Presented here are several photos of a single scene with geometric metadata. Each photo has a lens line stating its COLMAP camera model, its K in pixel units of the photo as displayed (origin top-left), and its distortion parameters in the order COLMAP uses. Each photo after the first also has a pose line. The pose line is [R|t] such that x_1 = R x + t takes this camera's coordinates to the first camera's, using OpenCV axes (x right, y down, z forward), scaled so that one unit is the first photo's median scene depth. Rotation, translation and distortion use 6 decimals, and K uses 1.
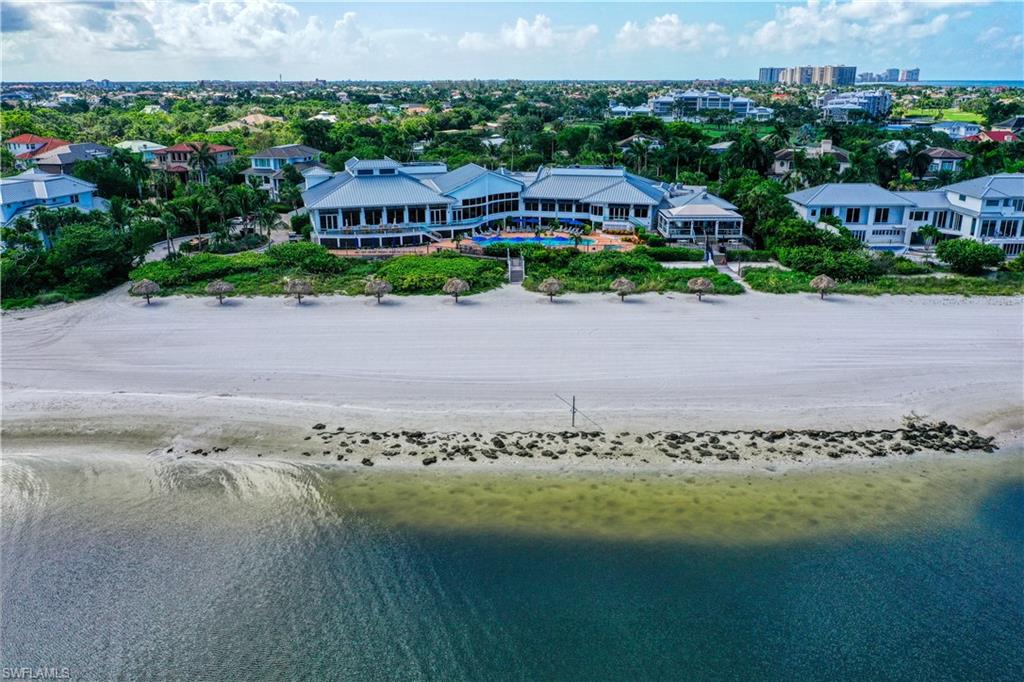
lens RADIAL K [[805.8, 0, 512.0], [0, 805.8, 341.0], [0, 0, 1]] dist [0.002497, 0.001234]
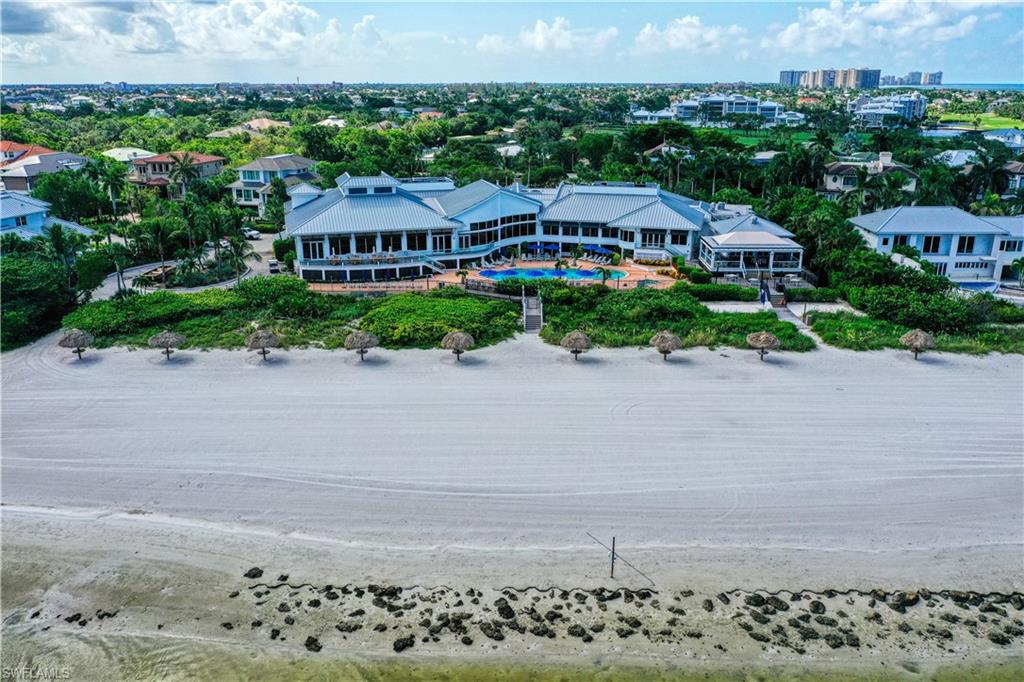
lens RADIAL K [[805.8, 0, 512.0], [0, 805.8, 341.0], [0, 0, 1]] dist [0.002497, 0.001234]
pose [[0.999781, 0.007520, -0.019525, 0.000374], [-0.007579, 0.999967, -0.002968, -0.048569], [0.019502, 0.003115, 0.999805, 0.145591]]
